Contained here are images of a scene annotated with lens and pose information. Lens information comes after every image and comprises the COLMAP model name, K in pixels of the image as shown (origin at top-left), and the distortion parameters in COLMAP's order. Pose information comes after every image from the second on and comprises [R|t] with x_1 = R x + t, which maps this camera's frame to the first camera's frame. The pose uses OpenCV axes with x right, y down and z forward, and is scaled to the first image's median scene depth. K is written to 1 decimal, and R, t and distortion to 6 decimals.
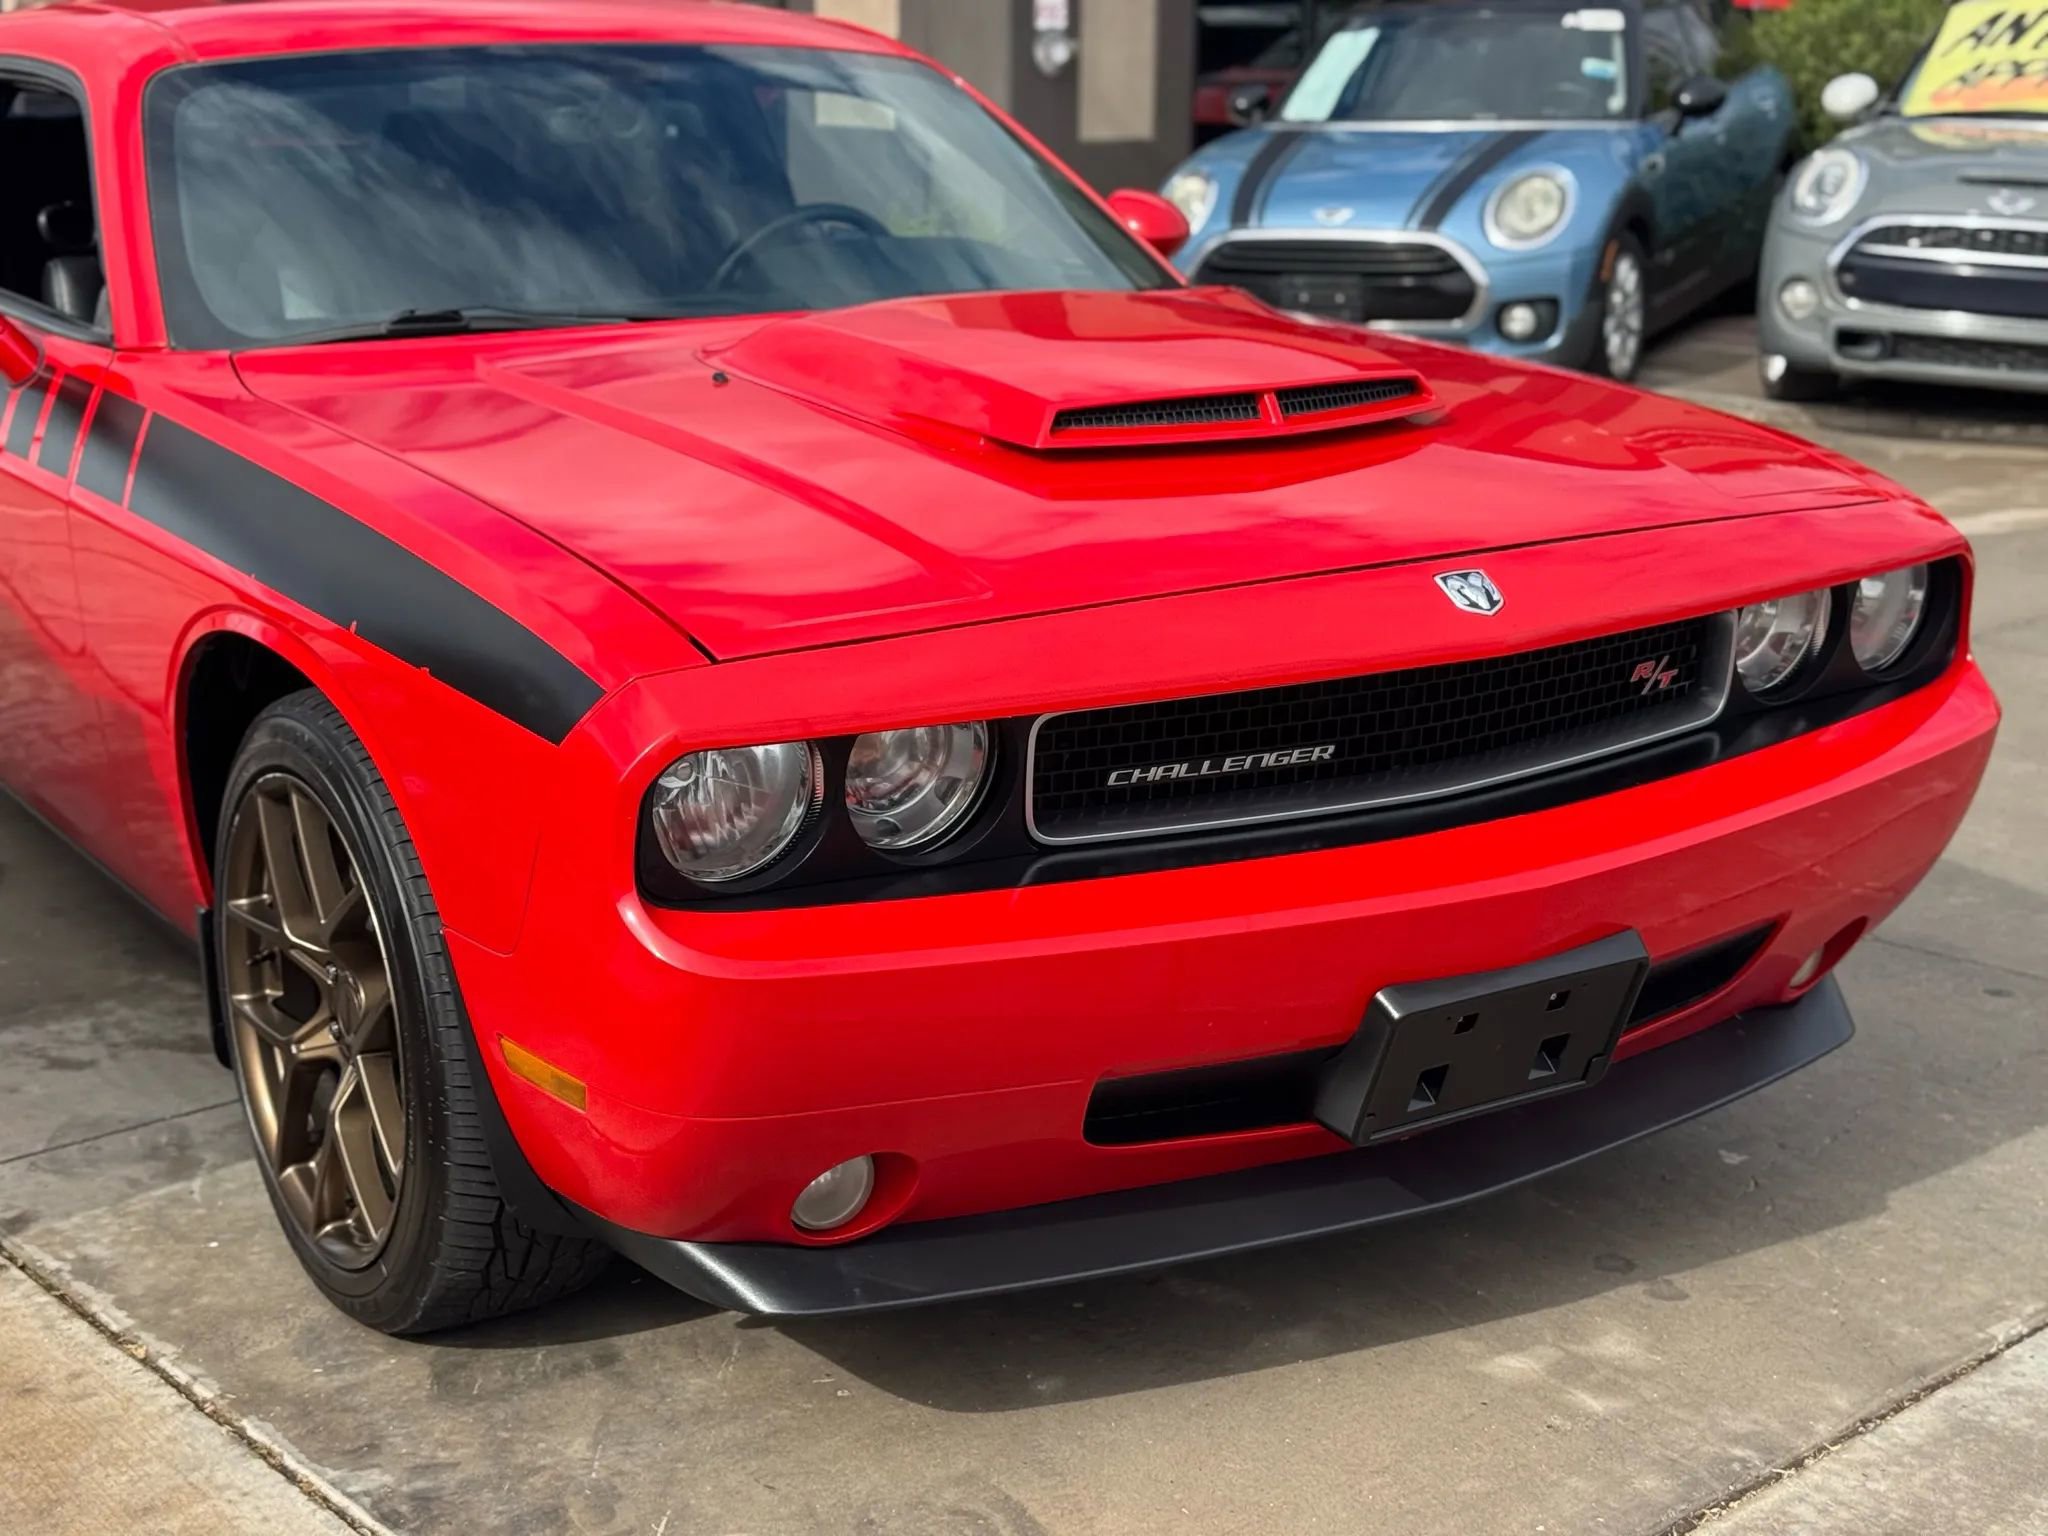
lens RADIAL K [[2881.0, 0, 1031.2], [0, 2881.0, 798.5], [0, 0, 1]] dist [0.115271, 0.000000]
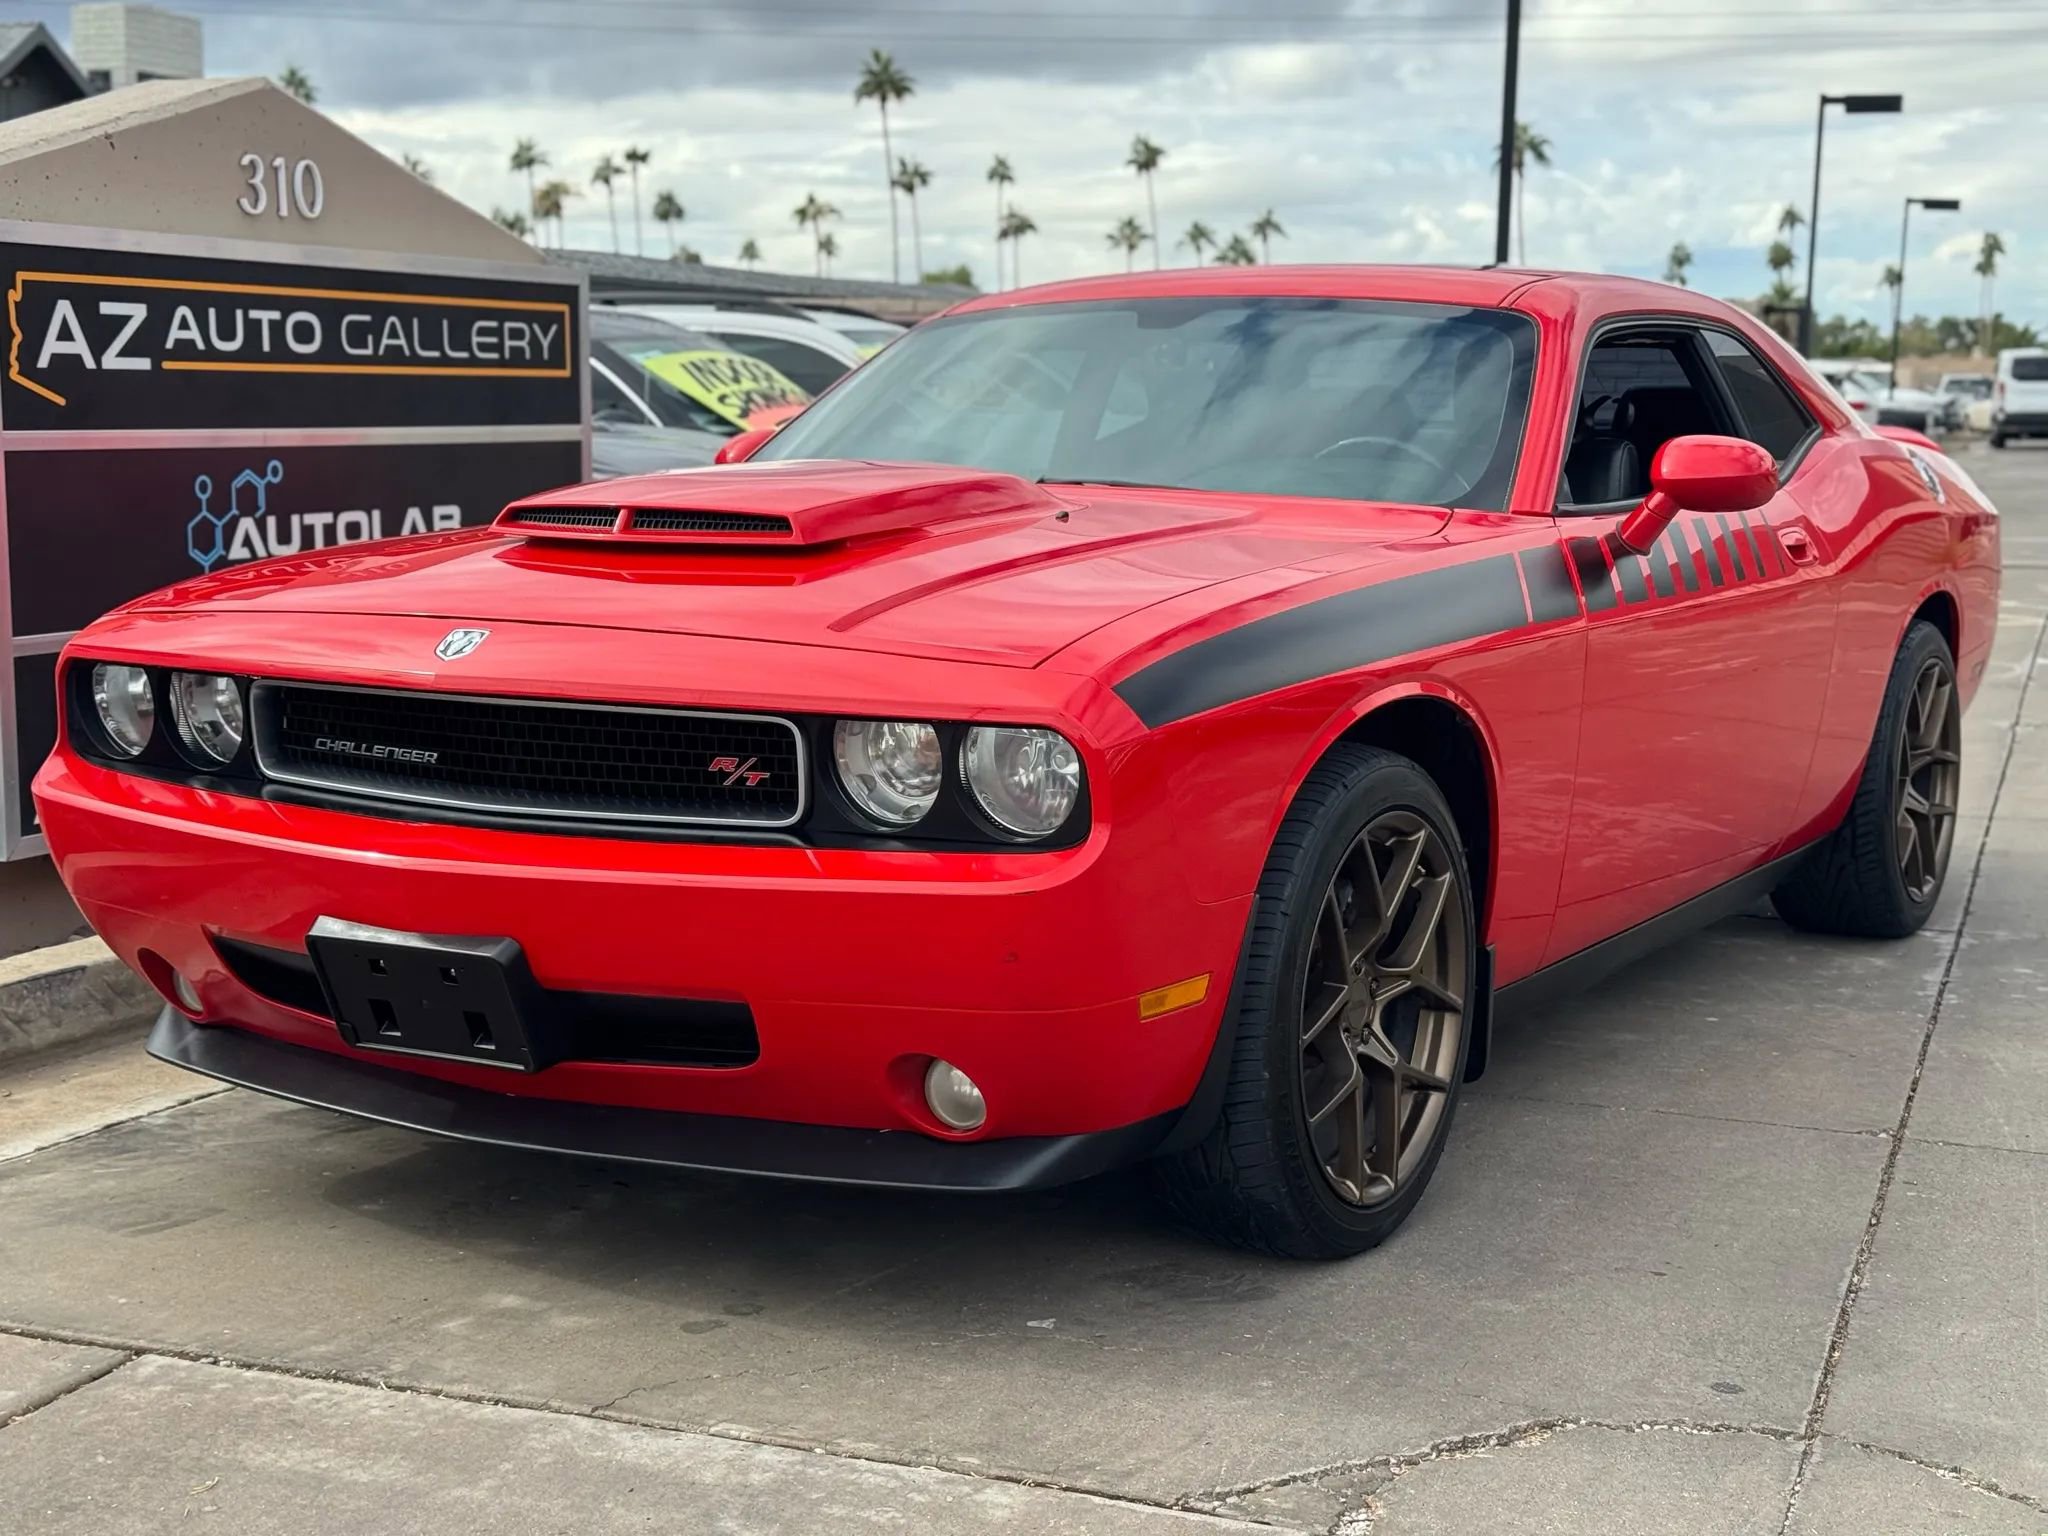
lens RADIAL K [[2881.0, 0, 1017.0], [0, 2881.0, 783.1], [0, 0, 1]] dist [0.115271, 0.000000]
pose [[0.442813, 0.125464, -0.887793, 1.319350], [-0.244754, 0.969470, 0.014929, -0.084812], [0.862562, 0.210680, 0.460002, 0.588350]]
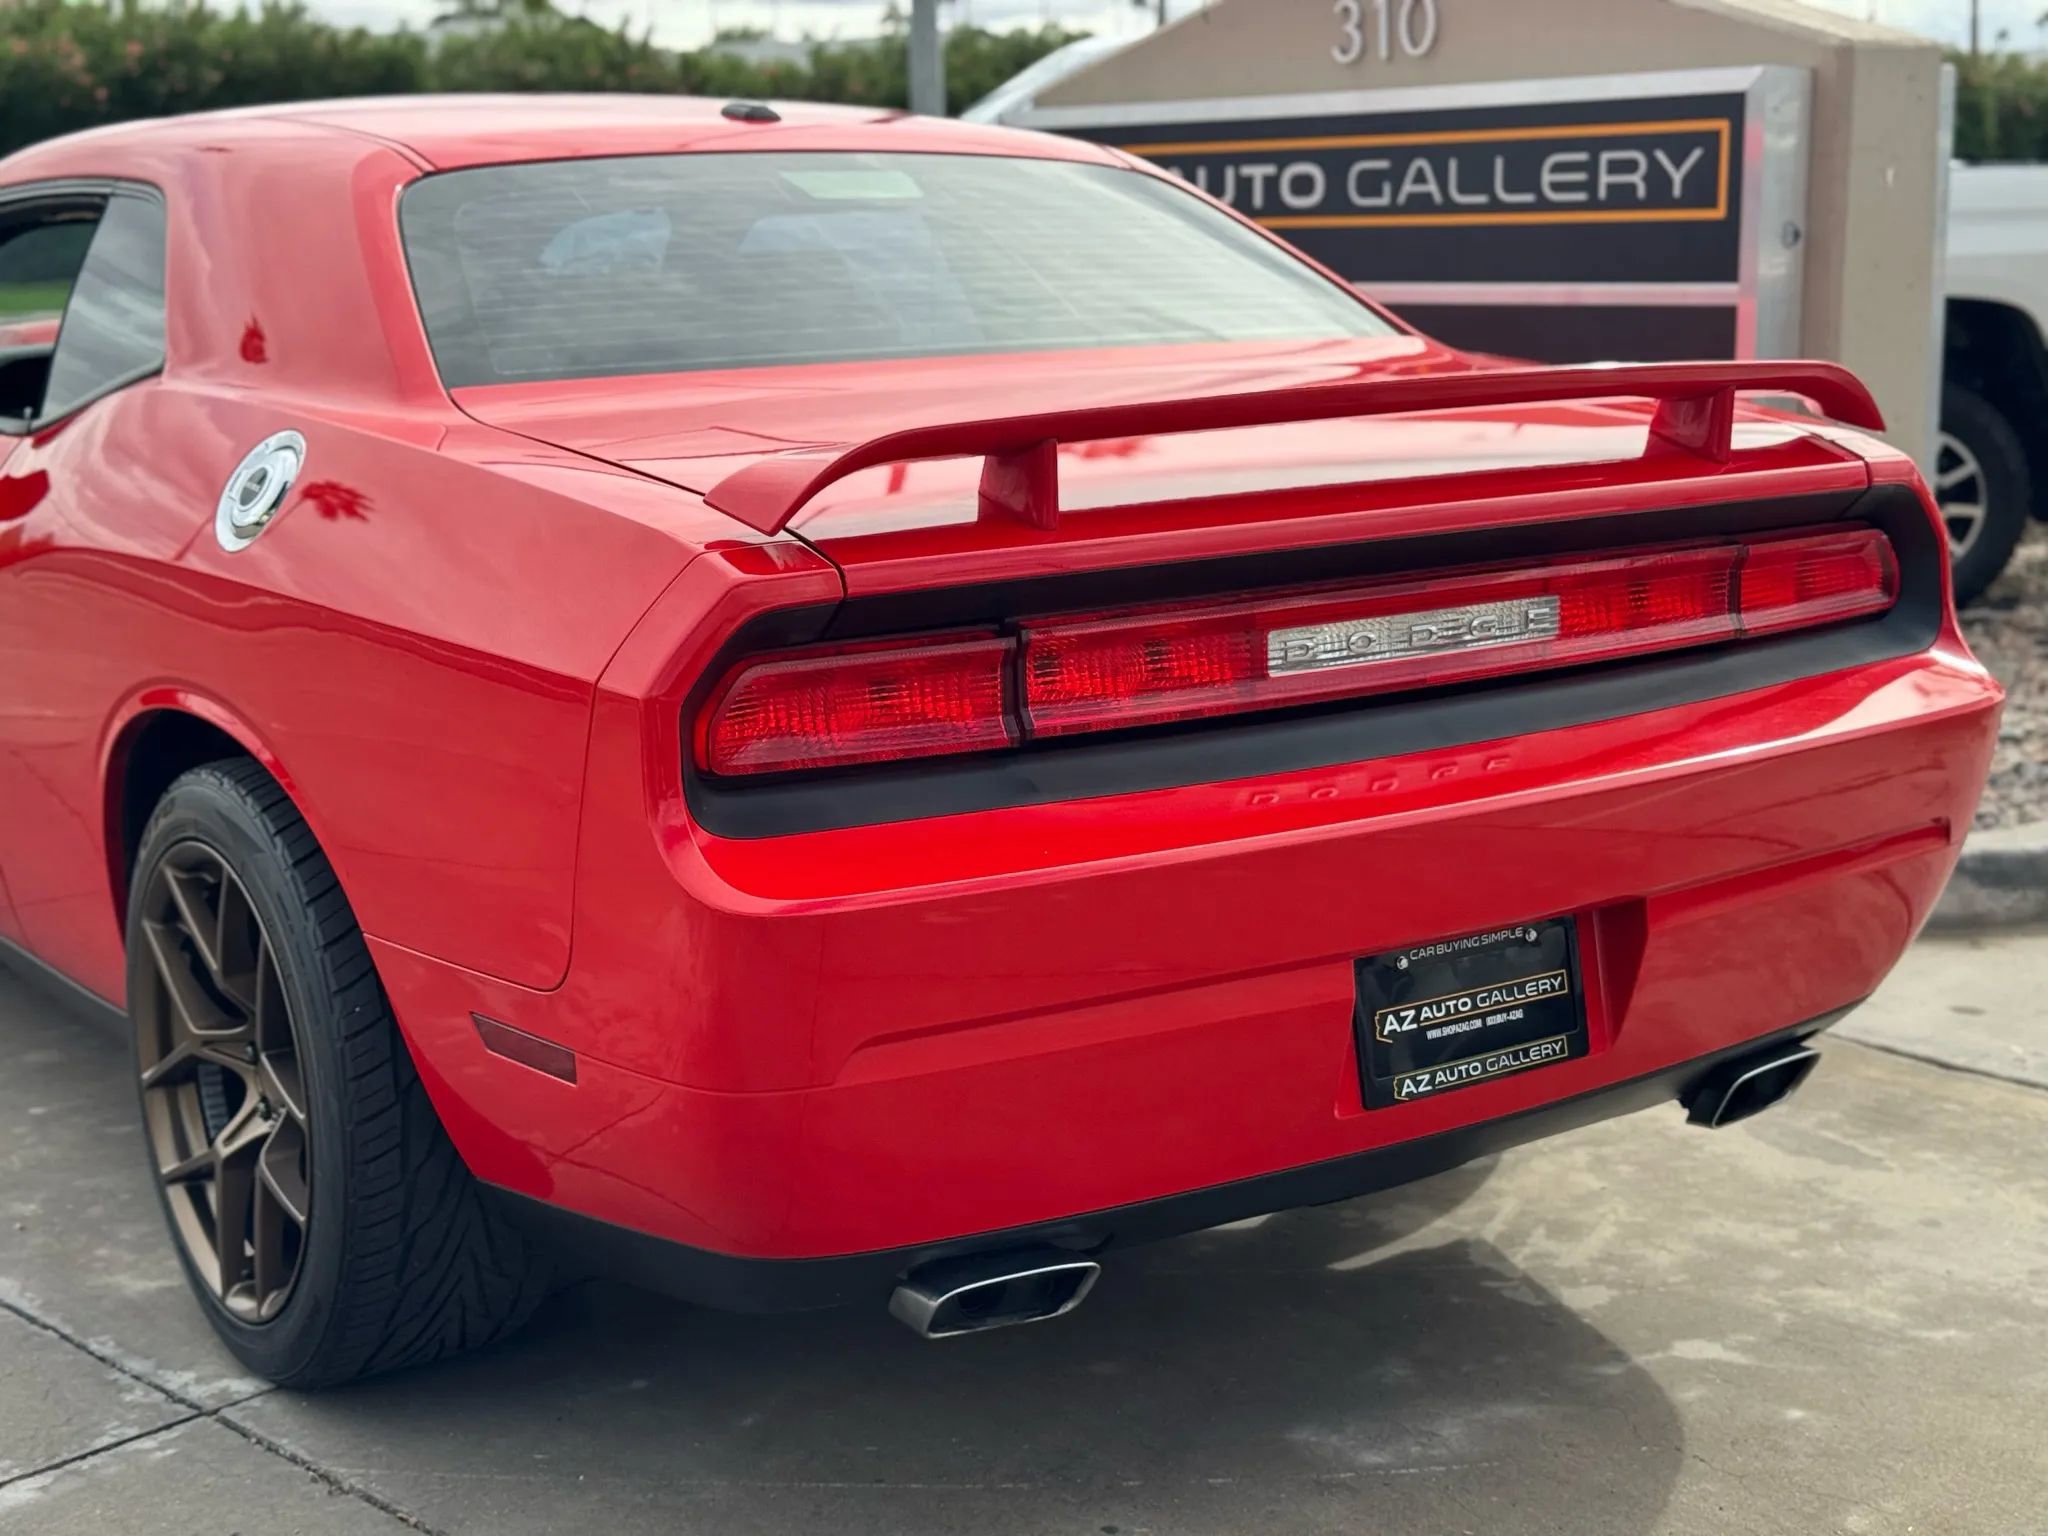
lens RADIAL K [[2881.0, 0, 1021.1], [0, 2881.0, 772.3], [0, 0, 1]] dist [0.115271, 0.000000]
pose [[-0.998865, 0.031854, -0.035409, -0.525713], [0.012543, 0.893120, 0.449644, -0.797525], [0.045947, 0.448689, -0.892506, 3.054329]]
